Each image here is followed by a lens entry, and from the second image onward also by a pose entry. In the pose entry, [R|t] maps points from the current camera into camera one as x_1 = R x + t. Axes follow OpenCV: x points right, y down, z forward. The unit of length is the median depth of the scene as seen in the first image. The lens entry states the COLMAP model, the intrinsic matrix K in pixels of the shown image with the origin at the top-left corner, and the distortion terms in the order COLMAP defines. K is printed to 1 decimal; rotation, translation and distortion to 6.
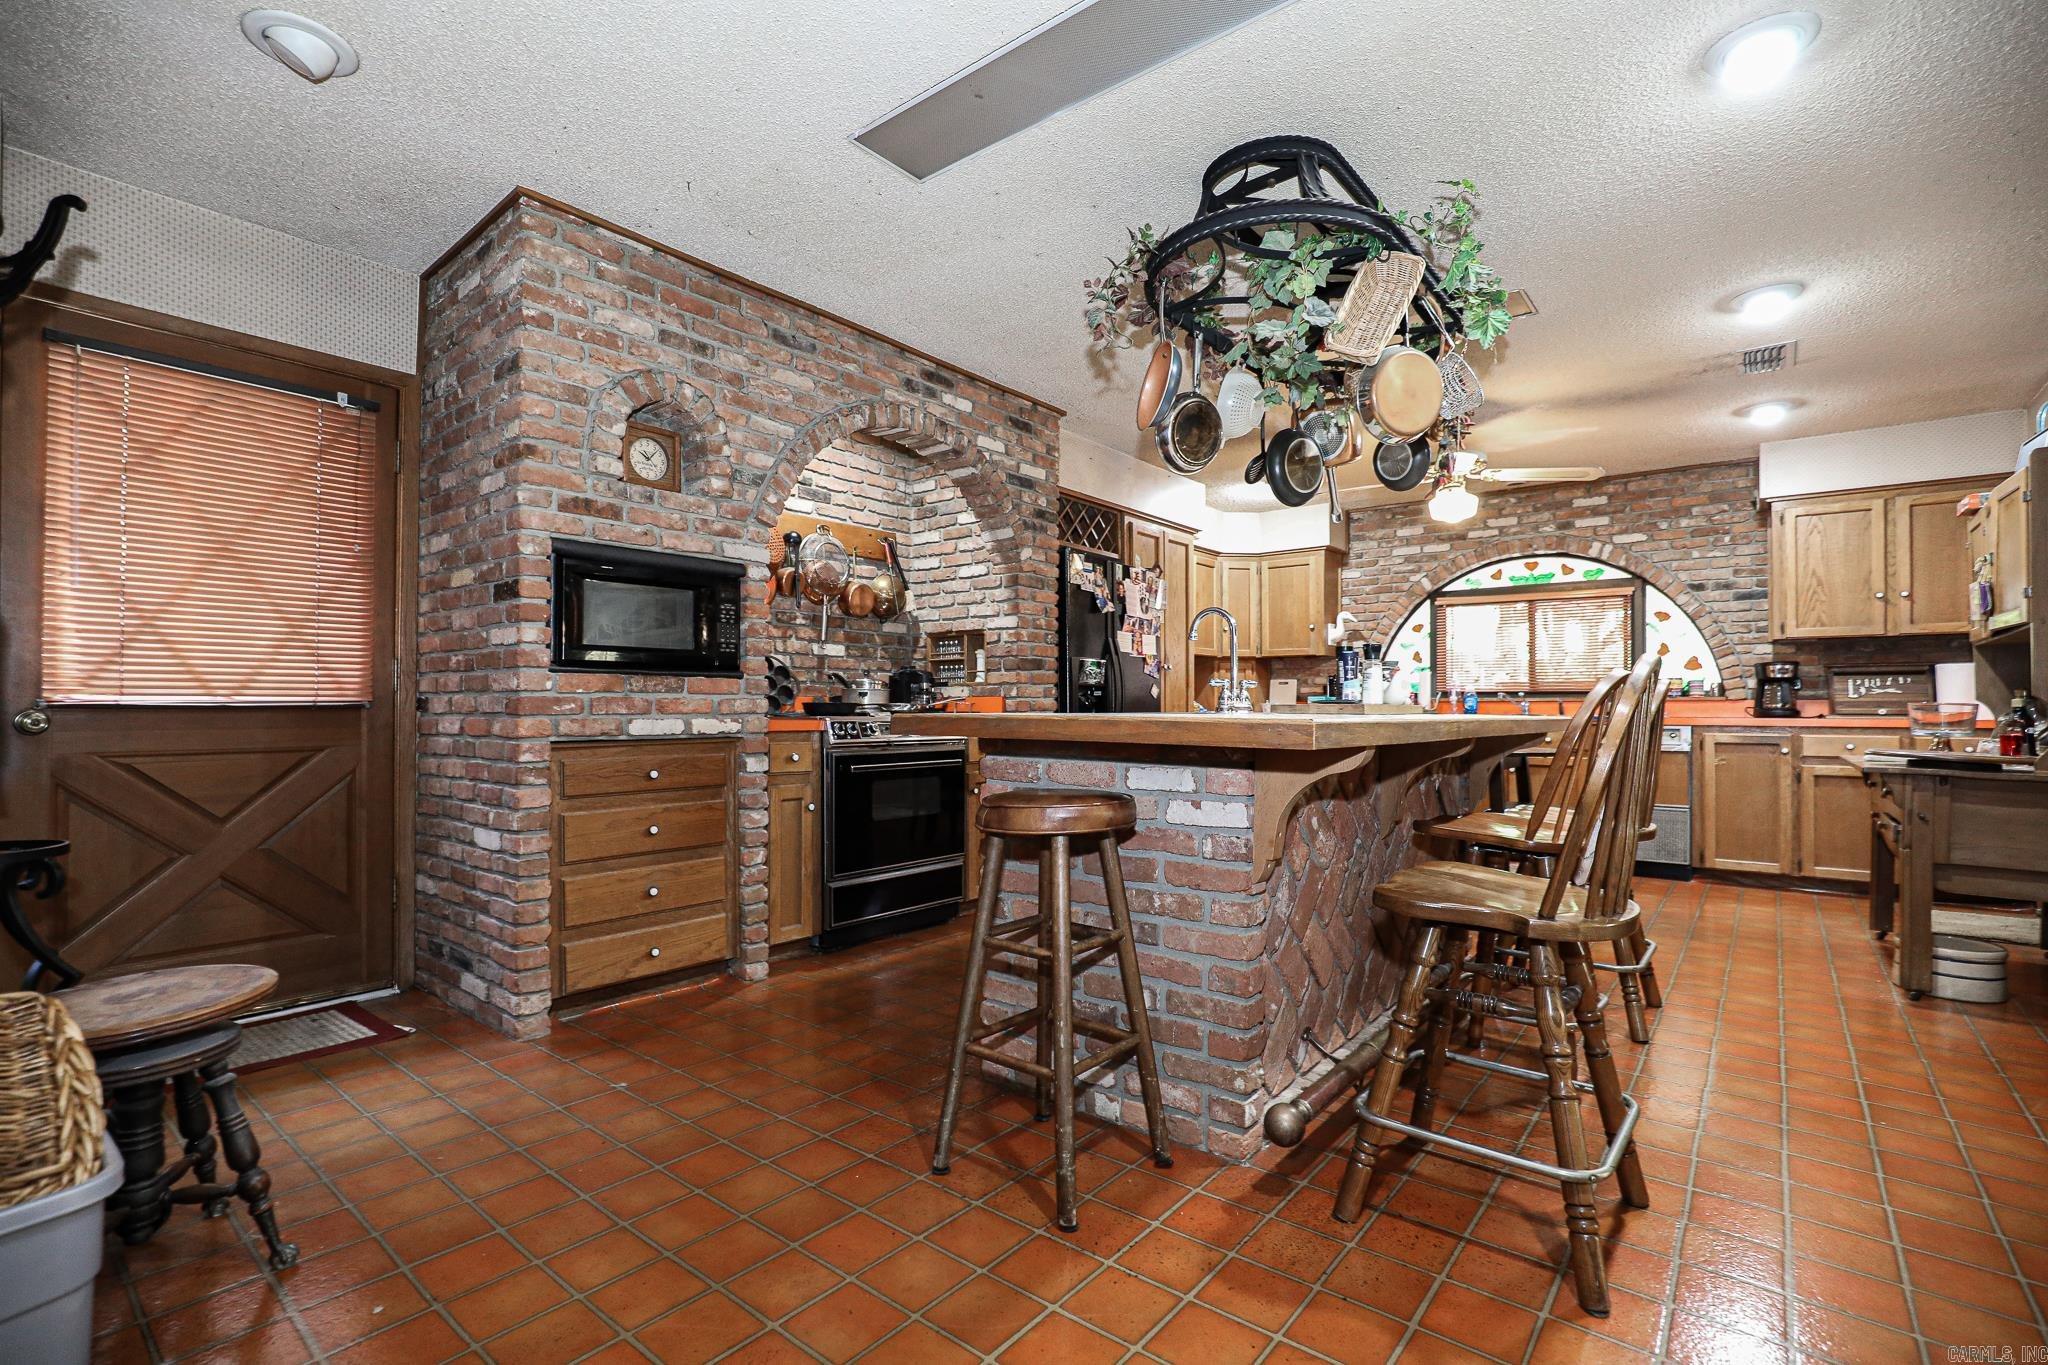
lens RADIAL K [[939.9, 0, 1018.5], [0, 939.9, 701.1], [0, 0, 1]] dist [-0.036580, 0.008463]
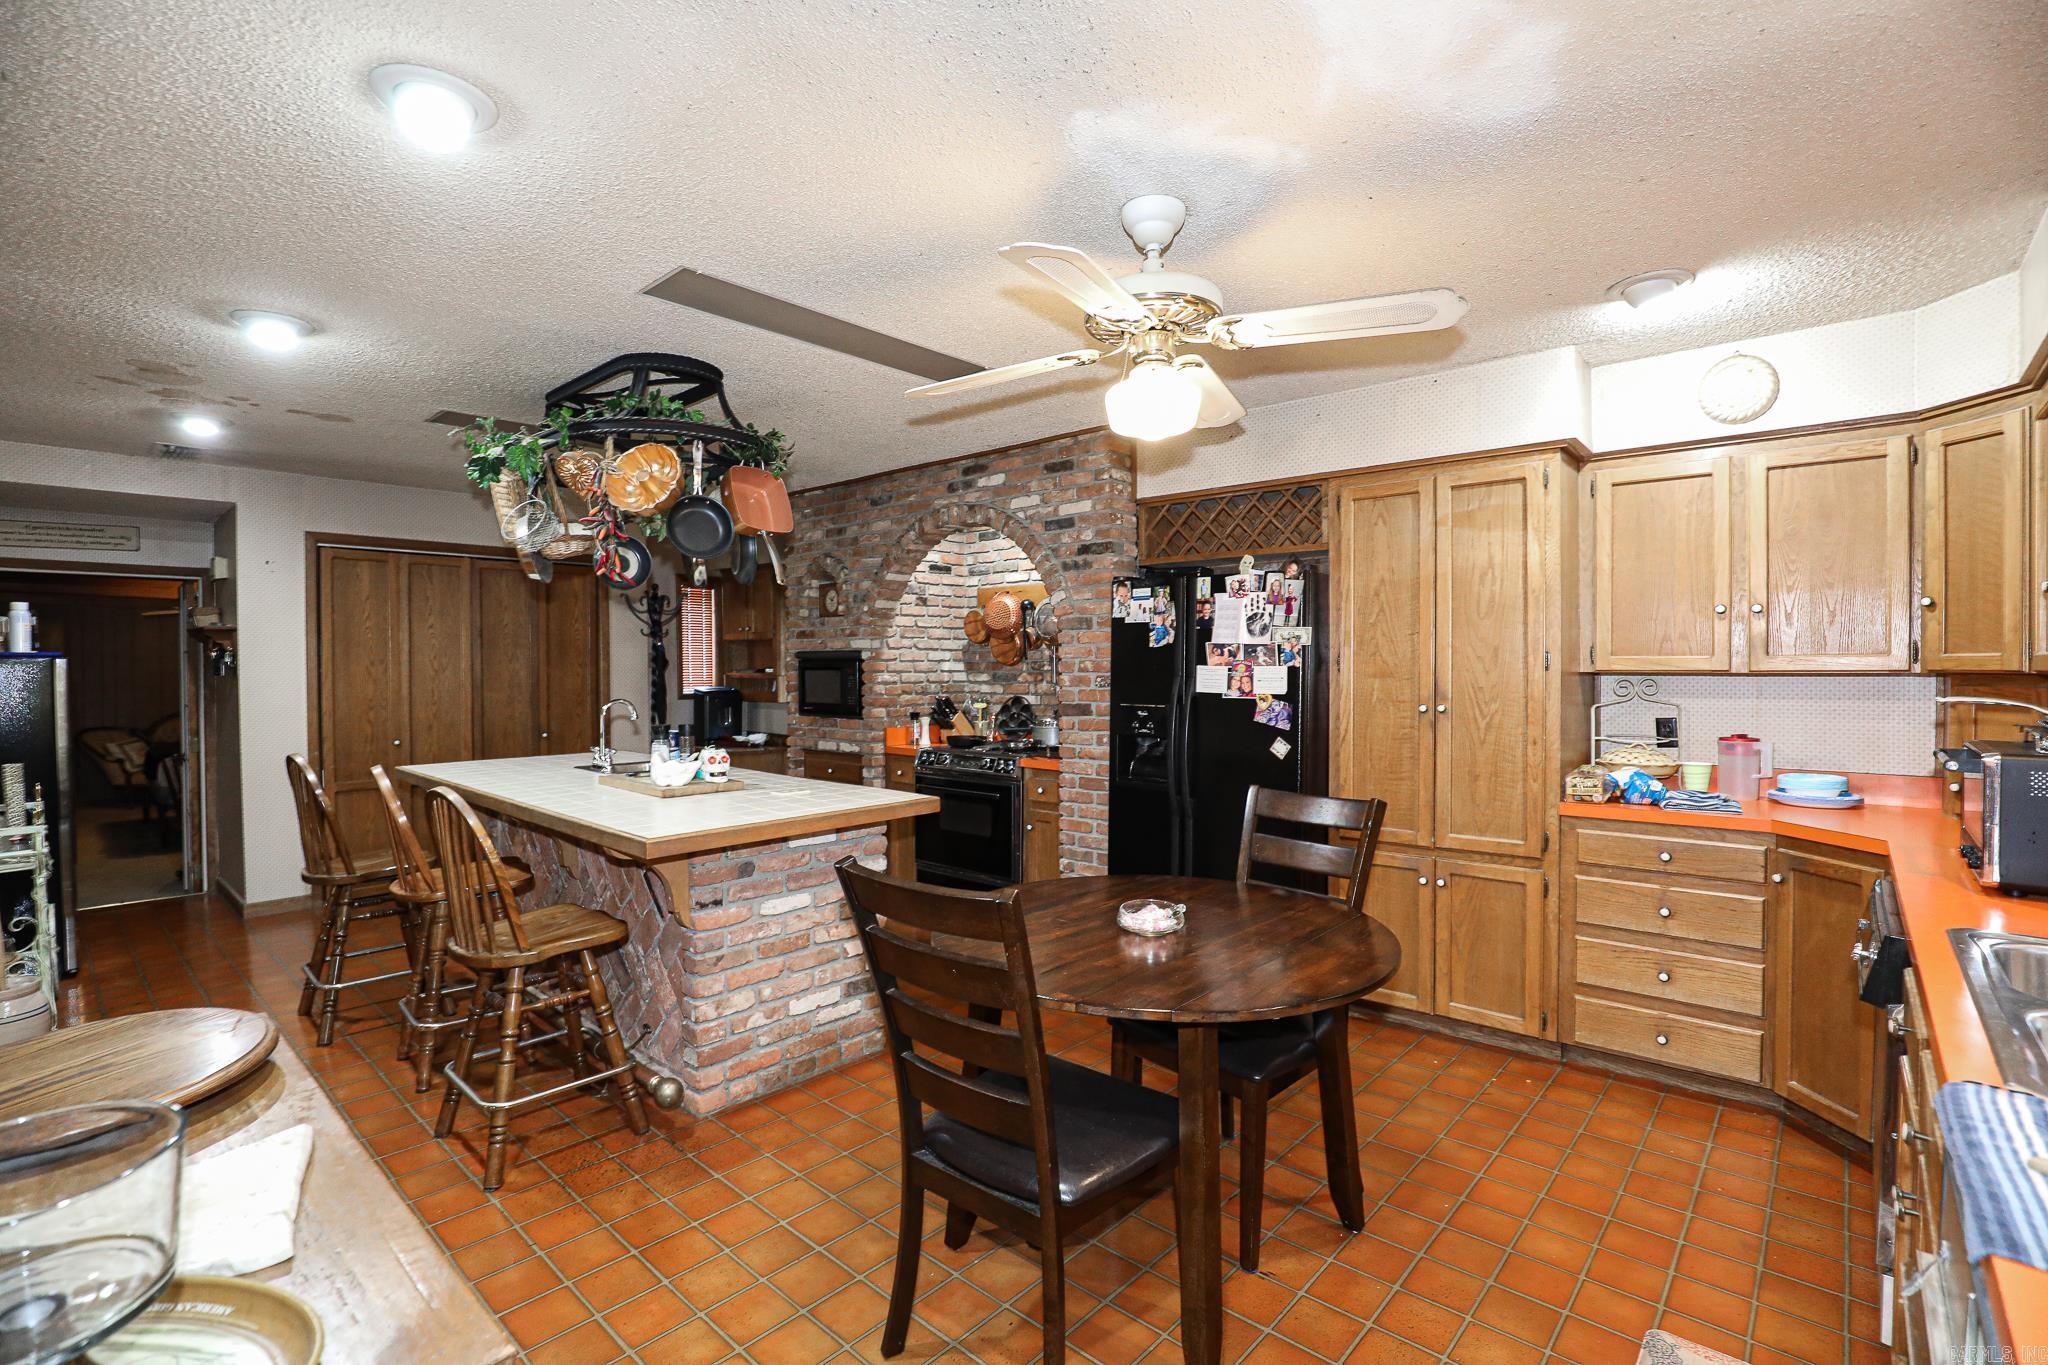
lens RADIAL K [[939.9, 0, 1011.2], [0, 939.9, 668.1], [0, 0, 1]] dist [-0.036580, 0.008463]
pose [[-0.059963, 0.001399, -0.998200, 0.804926], [0.010207, 0.999948, 0.000789, -0.068593], [0.998148, -0.010141, -0.059974, 0.817895]]
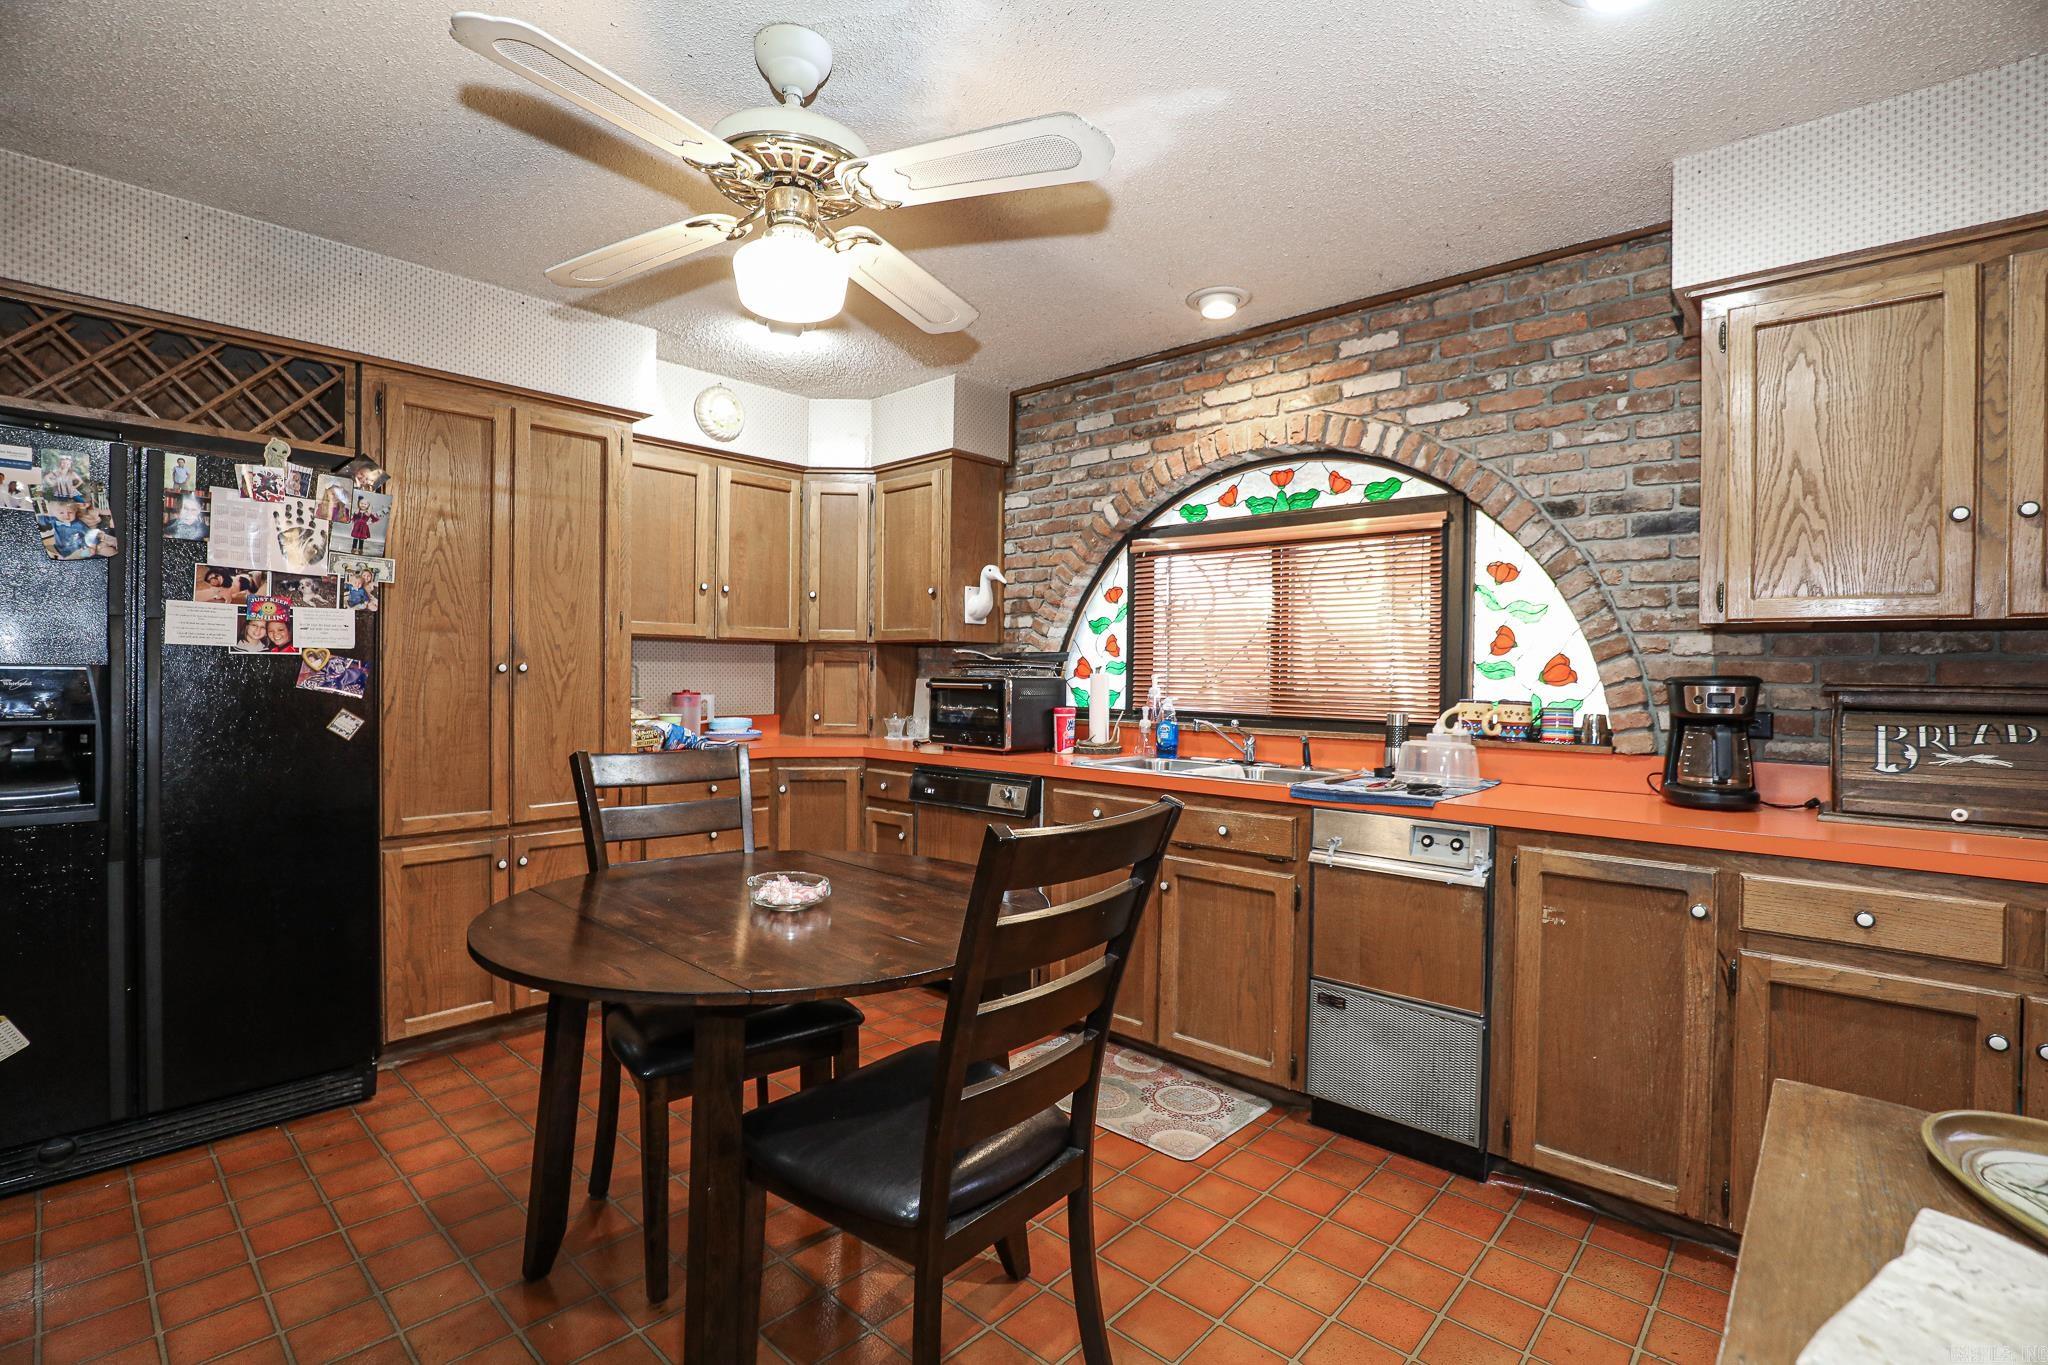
lens RADIAL K [[939.9, 0, 1035.9], [0, 939.9, 679.9], [0, 0, 1]] dist [-0.036580, 0.008463]
pose [[0.998757, 0.009644, -0.048896, 0.503838], [-0.008930, 0.999850, 0.014813, -0.042305], [0.049032, -0.014358, 0.998694, 0.526034]]
